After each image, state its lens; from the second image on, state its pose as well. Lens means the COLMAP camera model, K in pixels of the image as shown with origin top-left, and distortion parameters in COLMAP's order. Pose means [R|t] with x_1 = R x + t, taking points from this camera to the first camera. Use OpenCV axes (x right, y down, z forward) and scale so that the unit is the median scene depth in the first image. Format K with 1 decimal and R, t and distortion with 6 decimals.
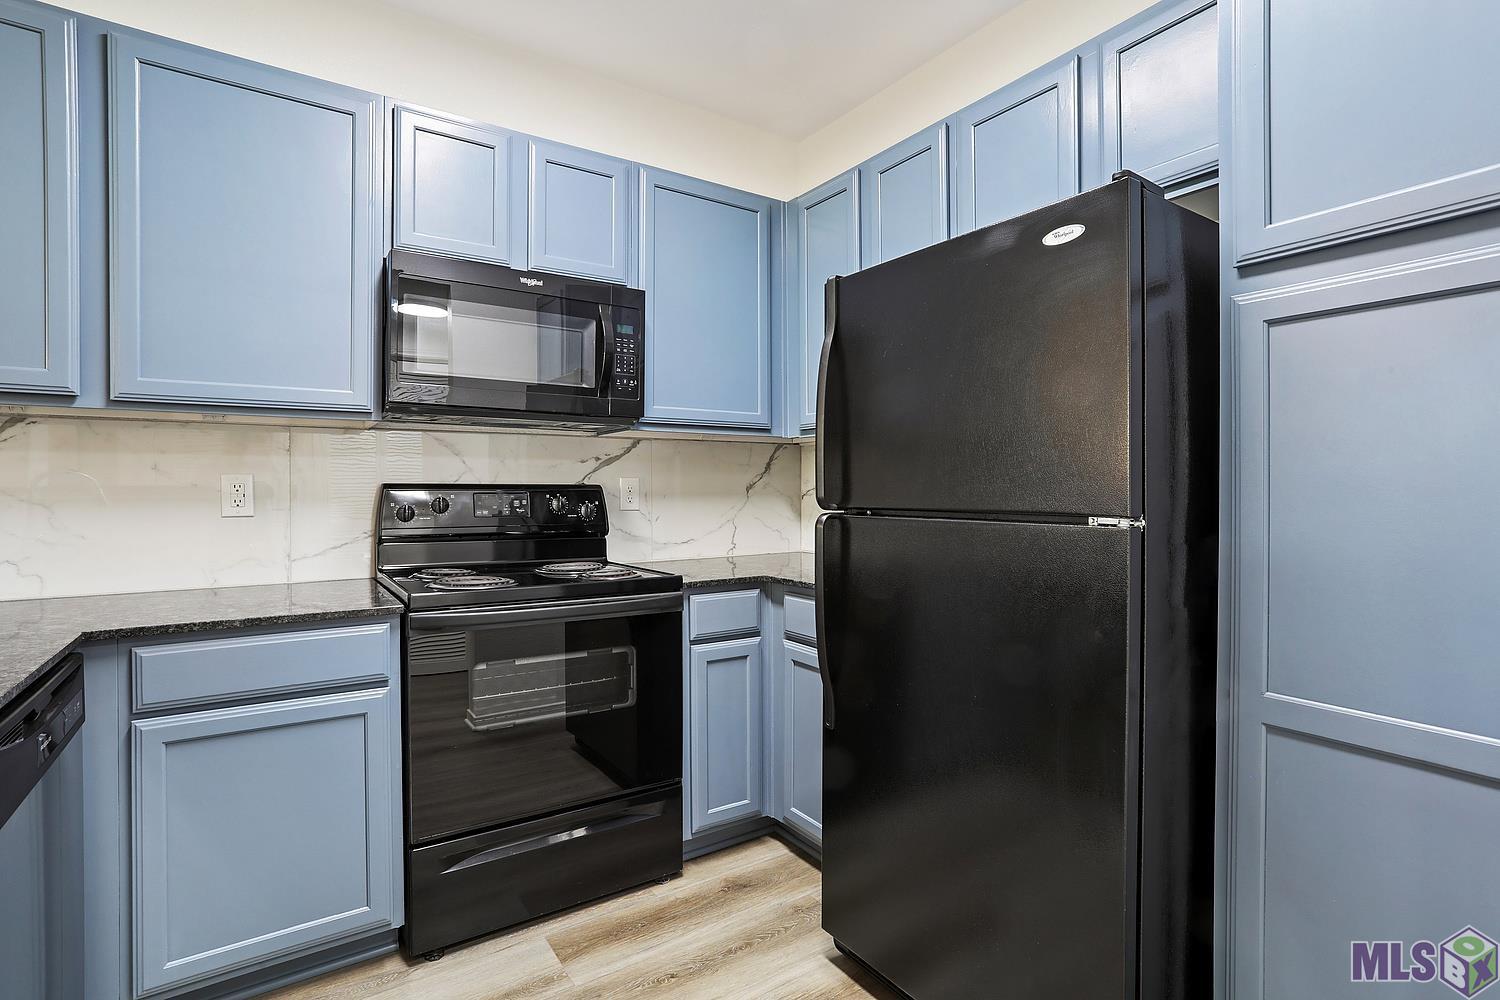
lens RADIAL K [[733.9, 0, 744.9], [0, 733.9, 484.8], [0, 0, 1]] dist [-0.023432, 0.015578]
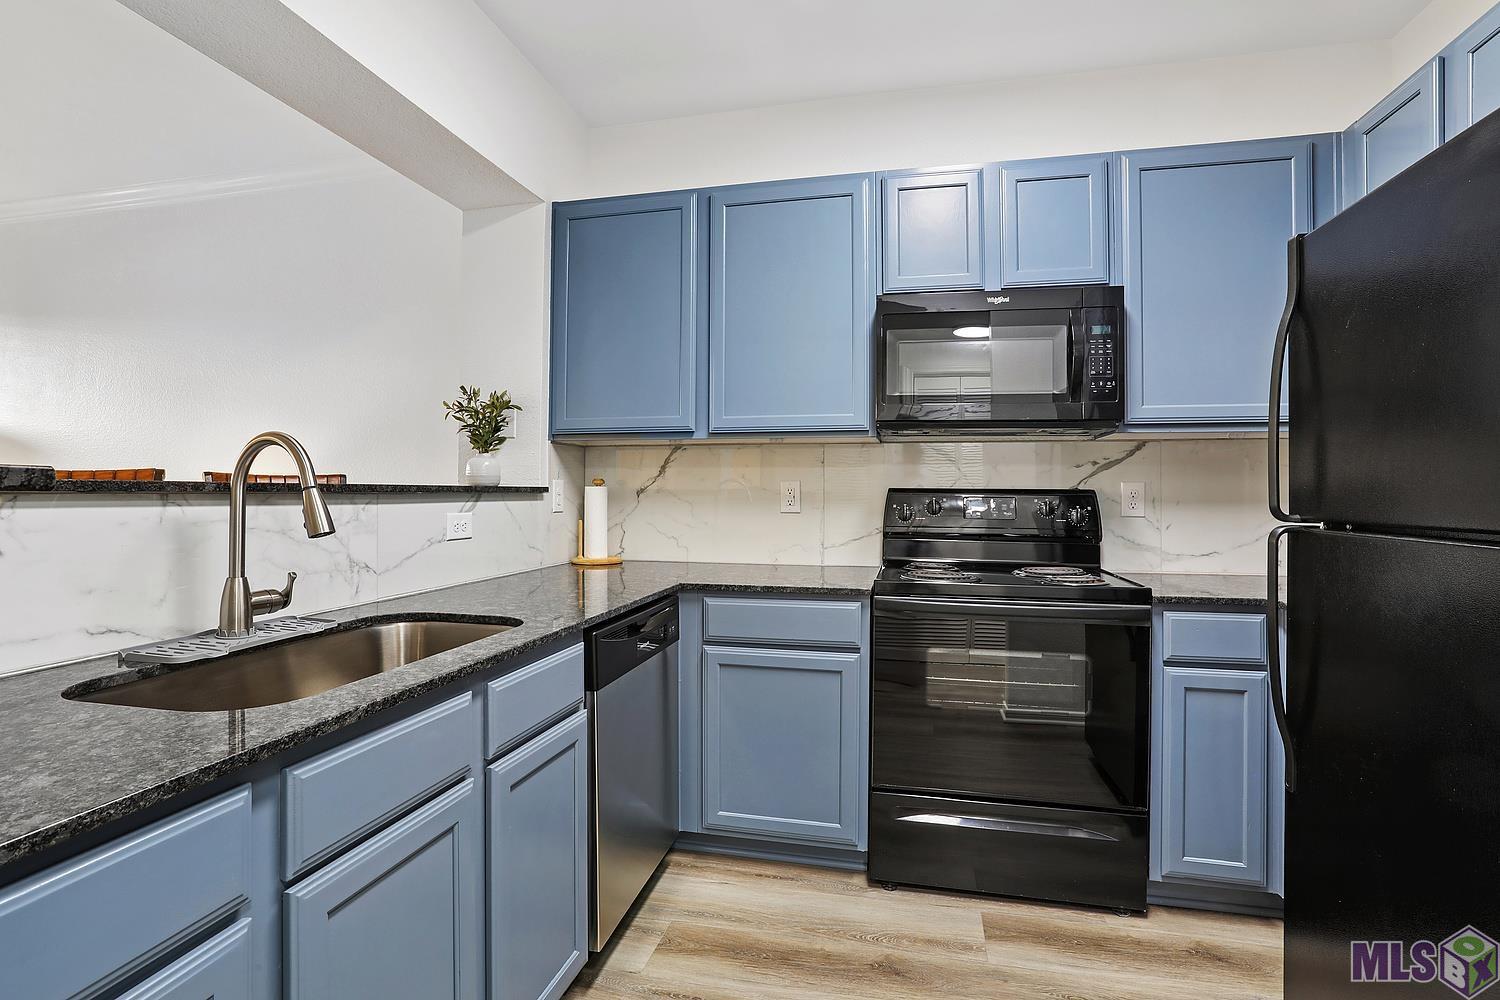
lens RADIAL K [[733.9, 0, 775.0], [0, 733.9, 476.7], [0, 0, 1]] dist [-0.023432, 0.015578]
pose [[0.702115, -0.010314, -0.711989, 0.236791], [-0.001857, 0.999865, -0.016316, -0.000782], [0.712061, 0.012778, 0.702001, 0.020325]]
